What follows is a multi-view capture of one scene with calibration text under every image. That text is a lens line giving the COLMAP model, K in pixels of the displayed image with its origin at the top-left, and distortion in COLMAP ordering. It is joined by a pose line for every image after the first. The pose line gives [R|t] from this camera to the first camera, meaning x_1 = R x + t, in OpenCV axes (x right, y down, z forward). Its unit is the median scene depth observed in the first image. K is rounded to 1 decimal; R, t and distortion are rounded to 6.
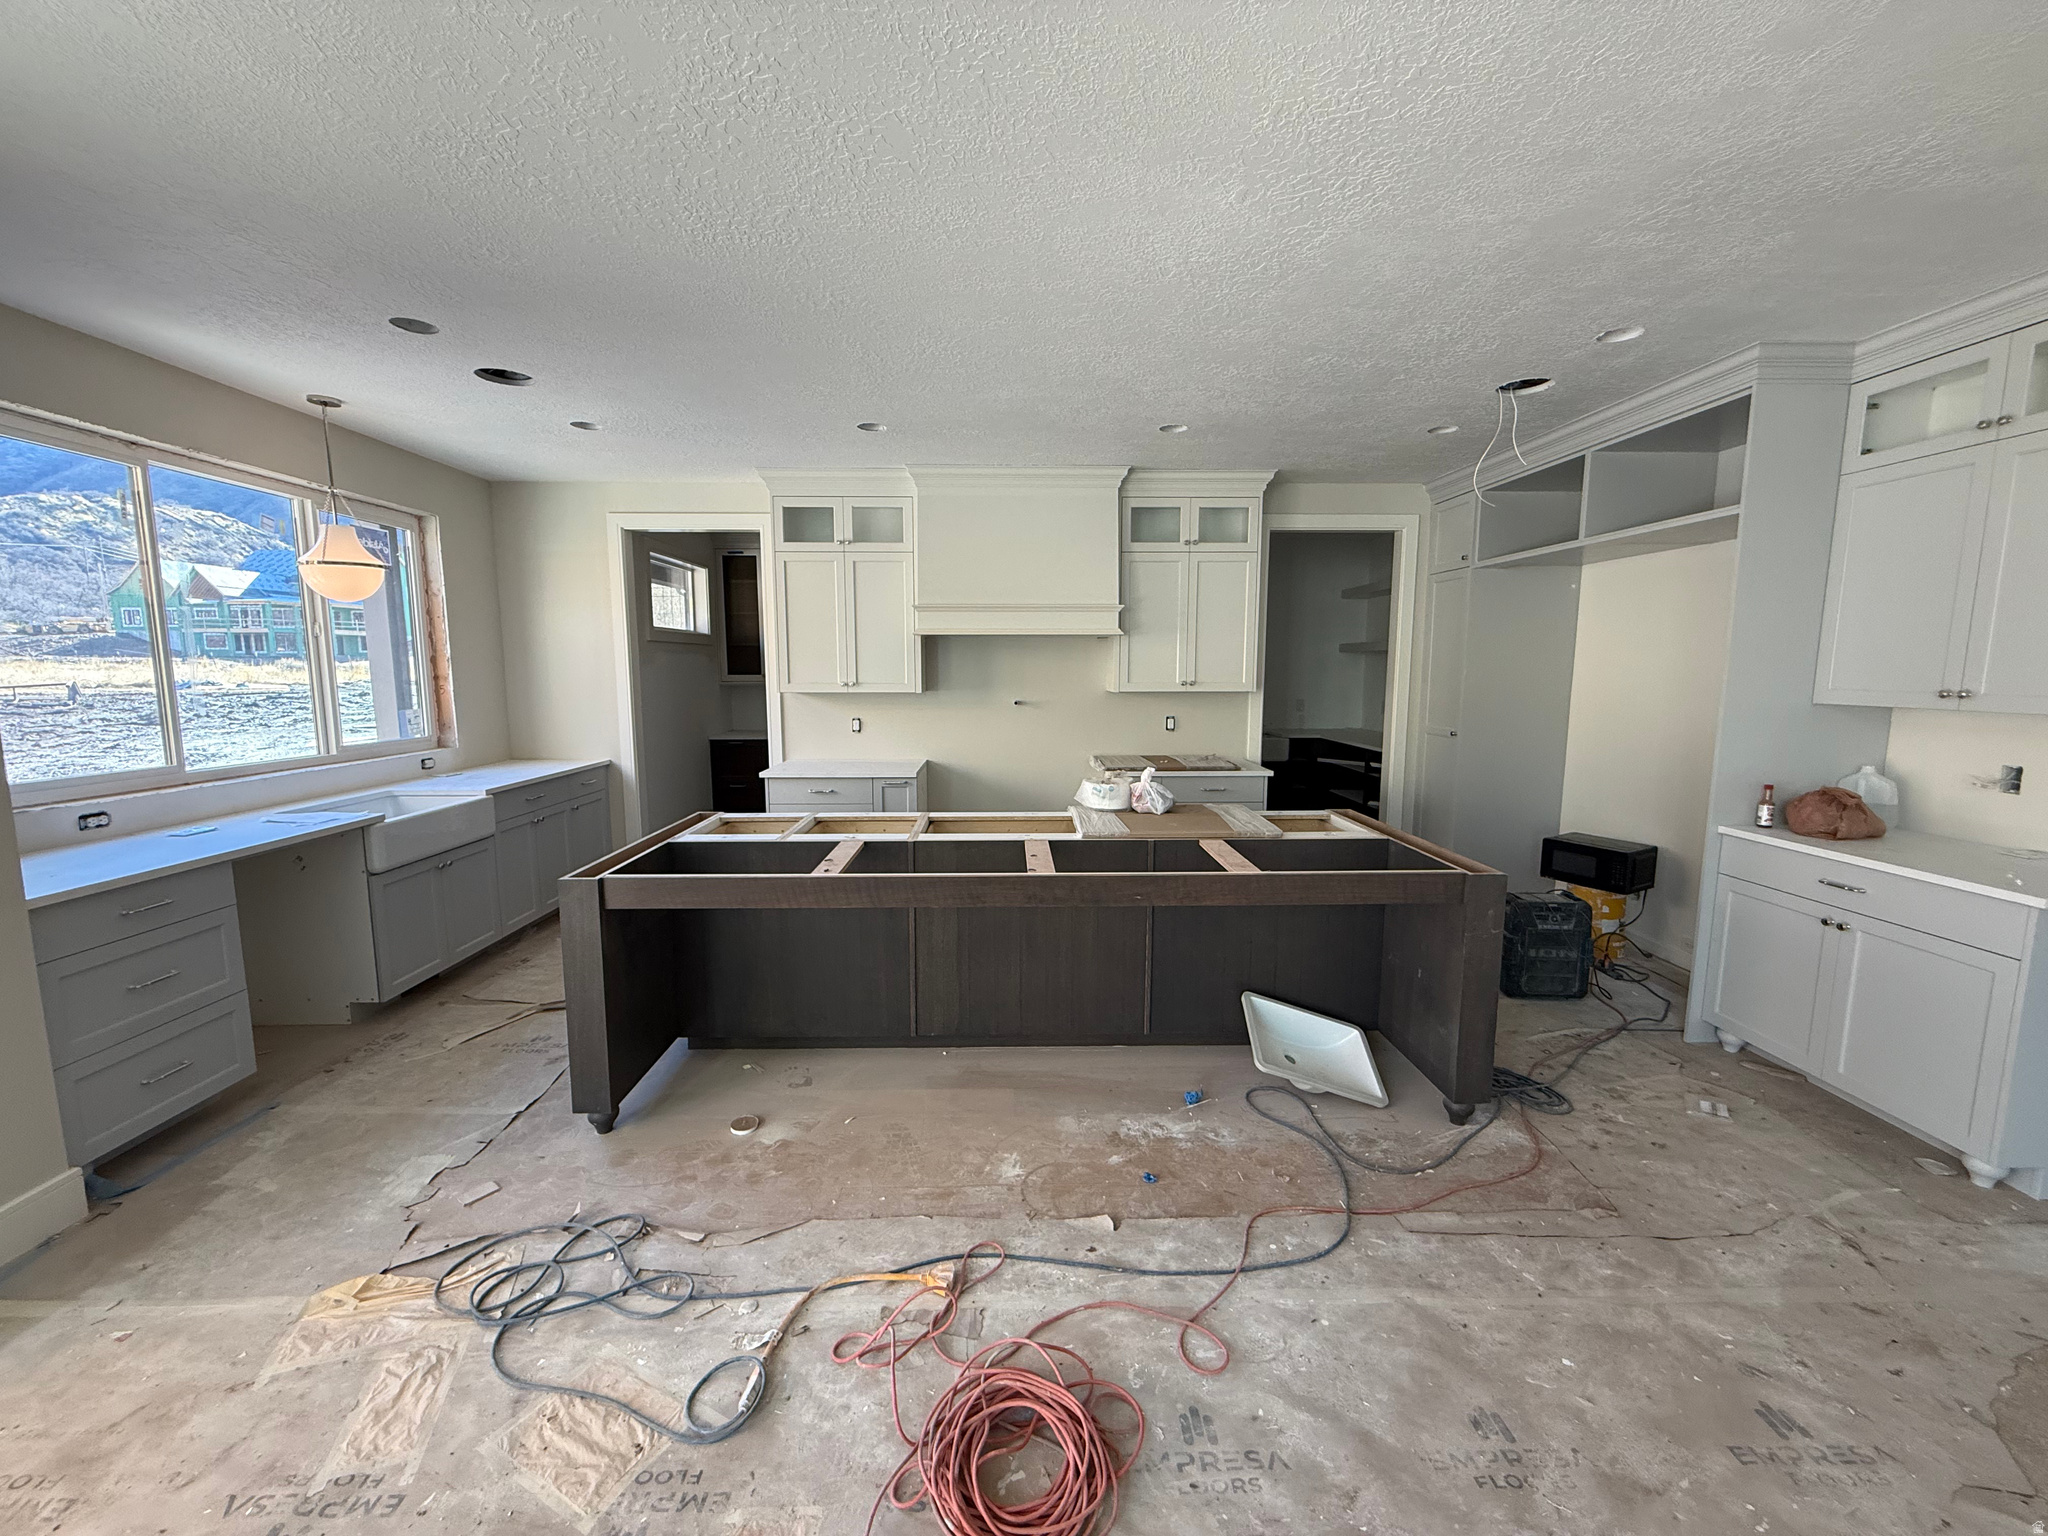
lens RADIAL K [[813.8, 0, 1024.0], [0, 813.8, 768.0], [0, 0, 1]] dist [-0.001253, -0.000133]
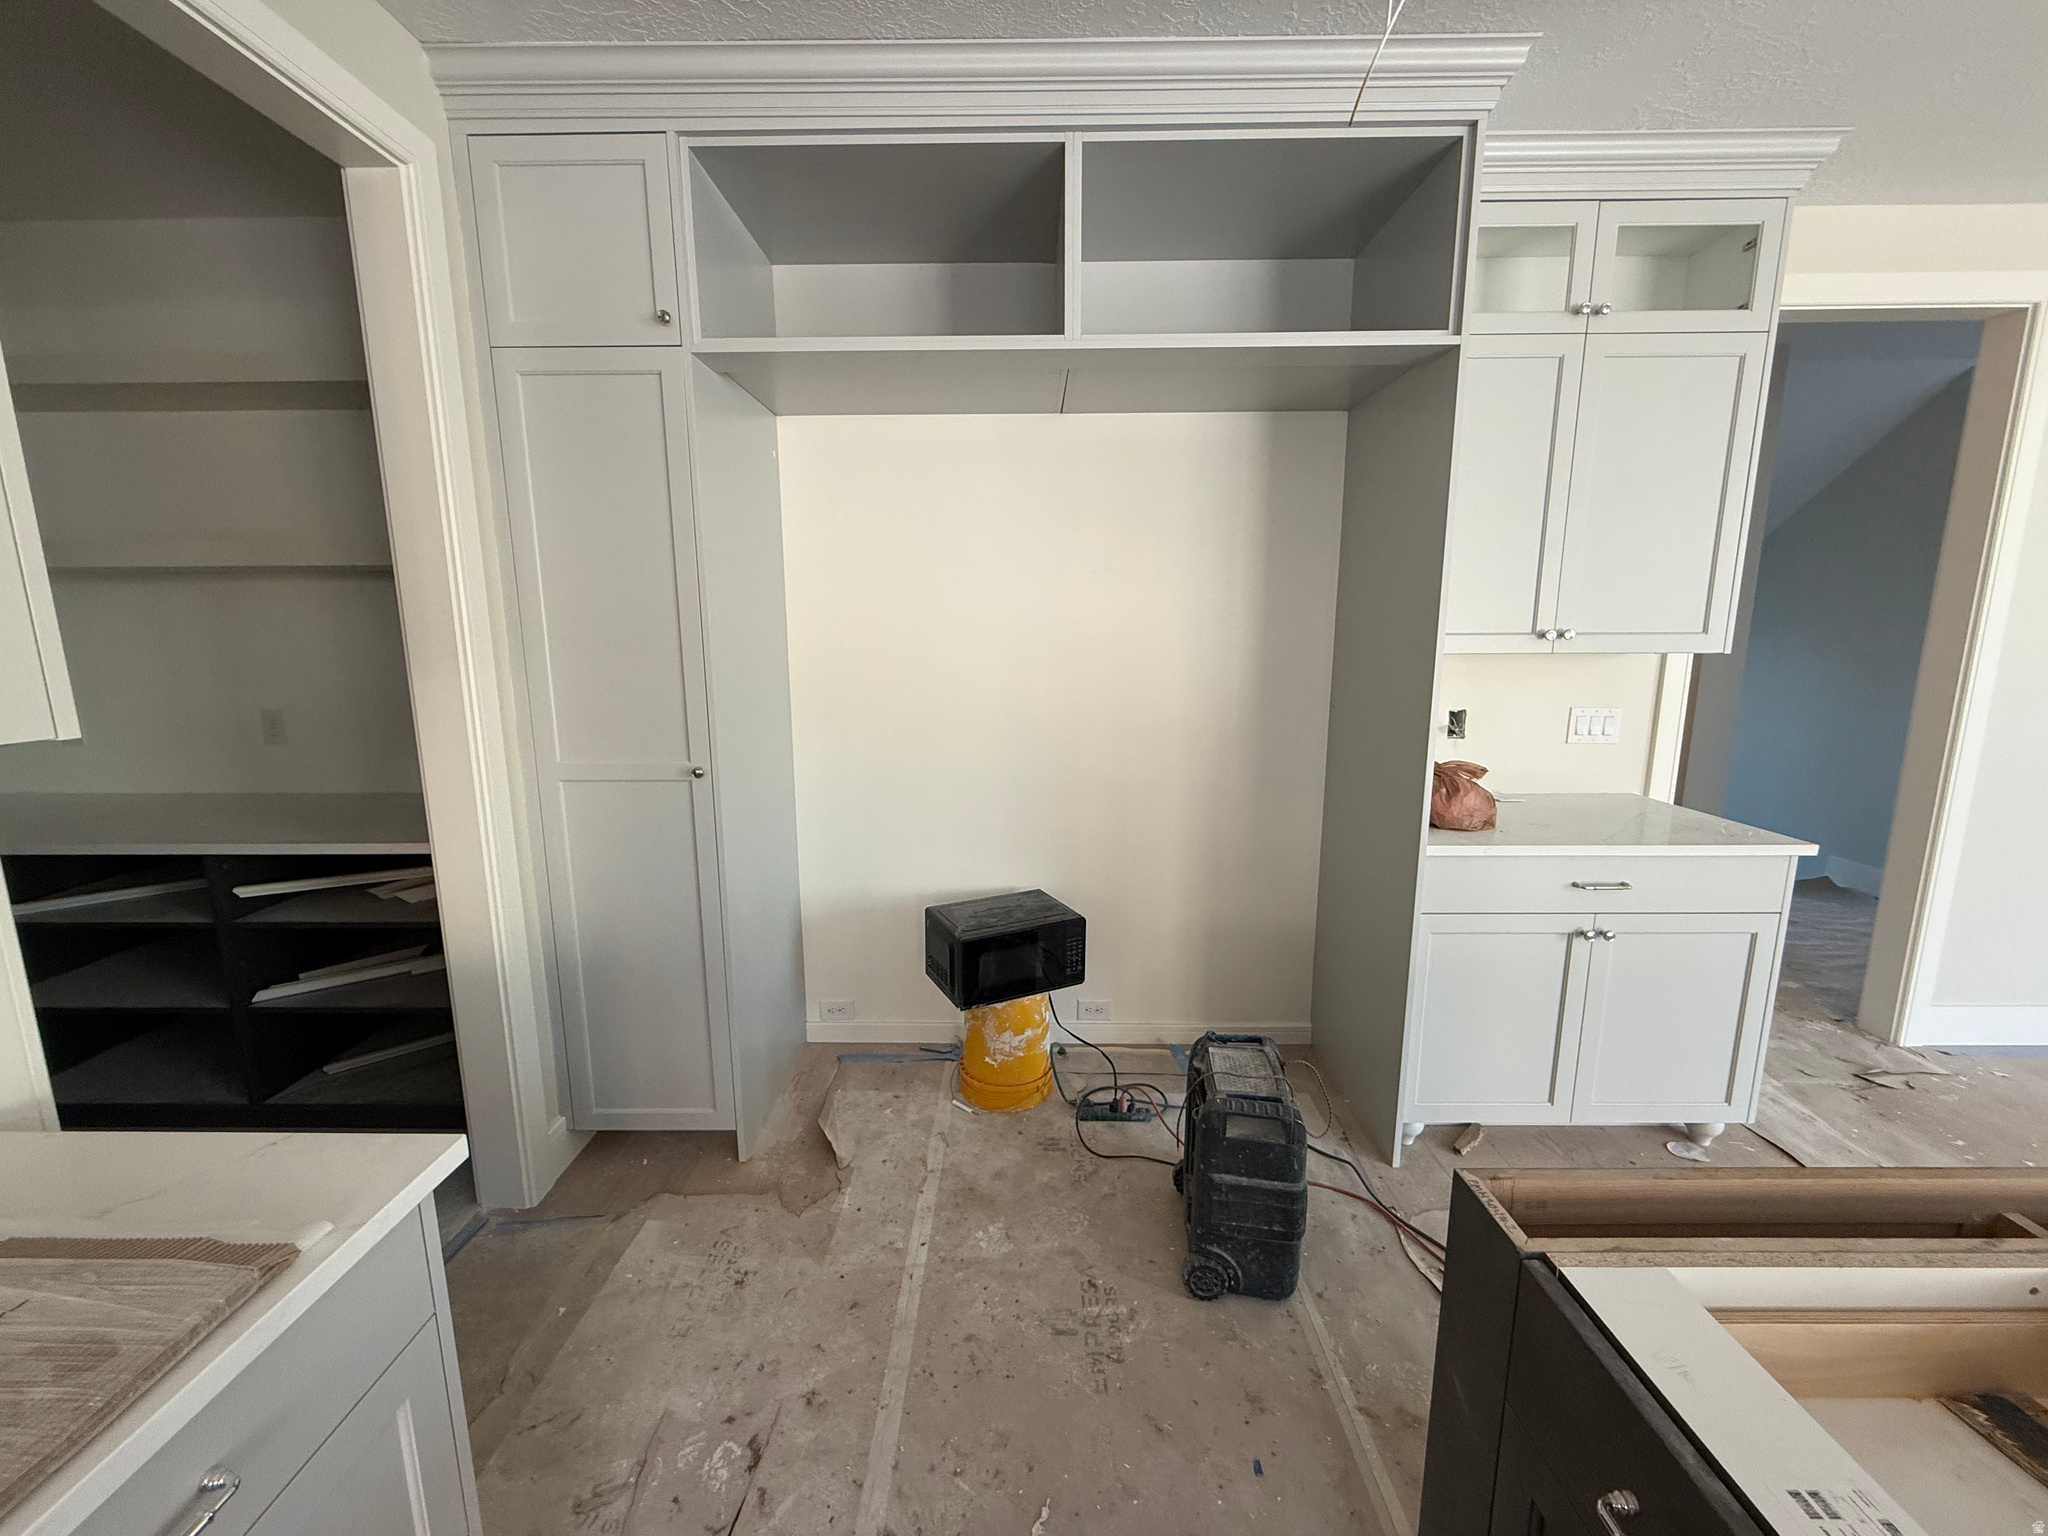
lens RADIAL K [[831.6, 0, 1024.0], [0, 831.6, 768.0], [0, 0, 1]] dist [0.000493, 0.000074]
pose [[0.044942, -0.175292, 0.983490, 0.207713], [0.127645, 0.977423, 0.168377, -0.157766], [-0.990801, 0.117970, 0.066302, 1.375449]]
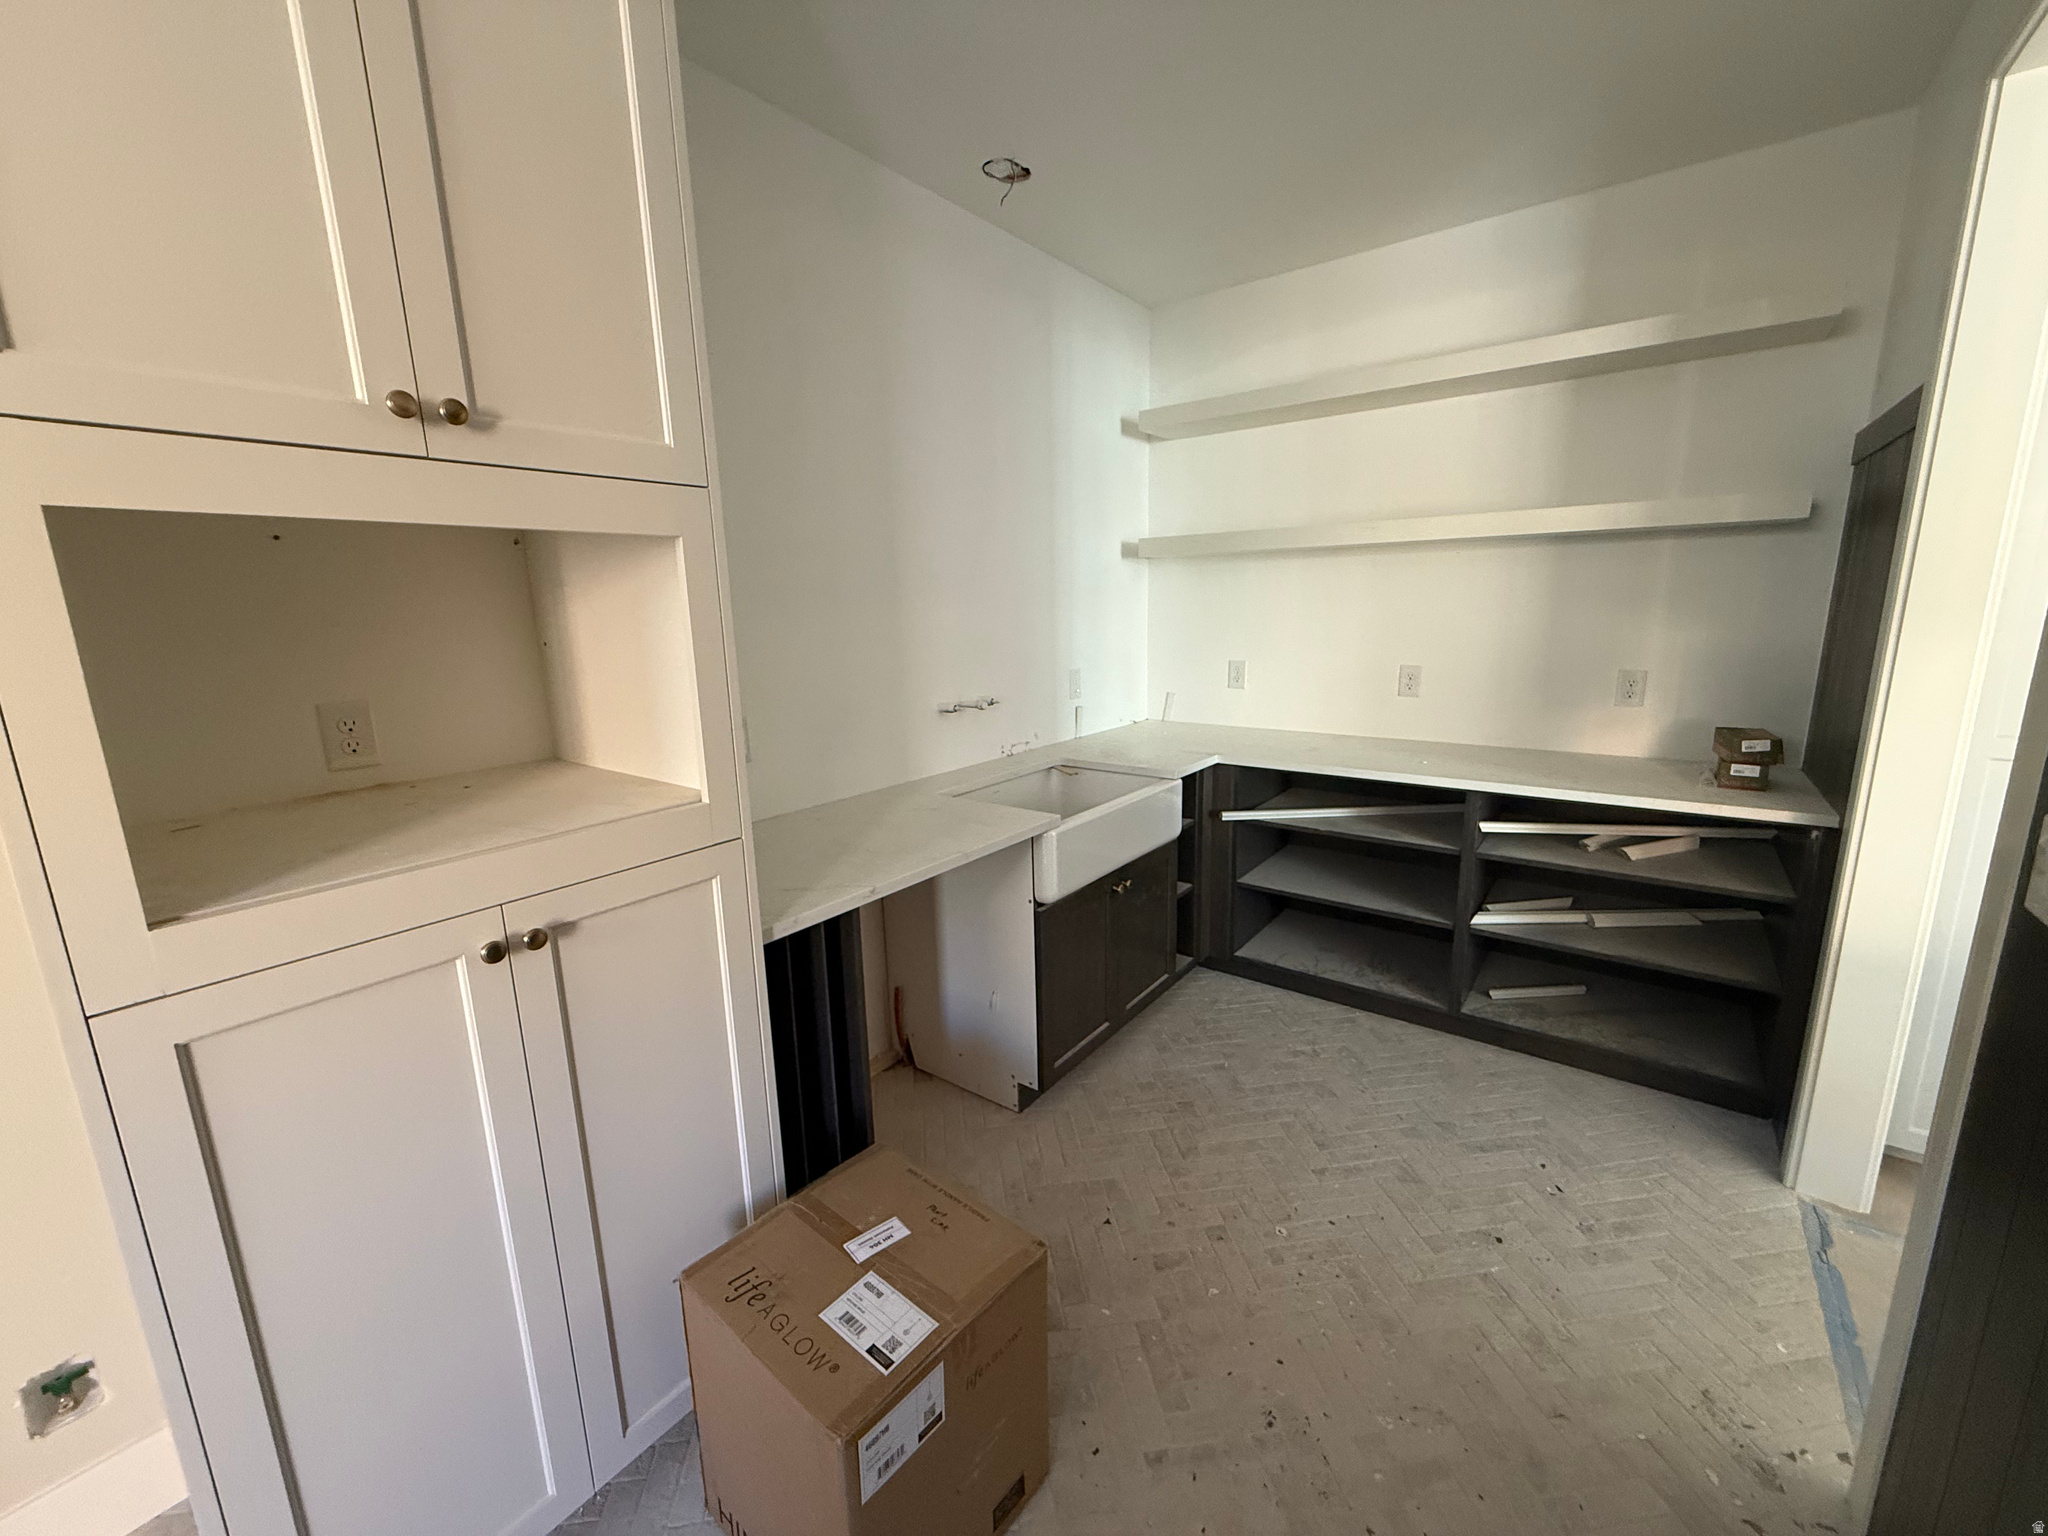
lens RADIAL K [[813.8, 0, 1024.0], [0, 813.8, 768.0], [0, 0, 1]] dist [-0.001253, -0.000133]
pose [[0.634833, -0.170763, 0.753543, 0.026946], [0.119773, 0.985232, 0.122363, -0.214632], [-0.763309, 0.012574, 0.645911, 1.846443]]
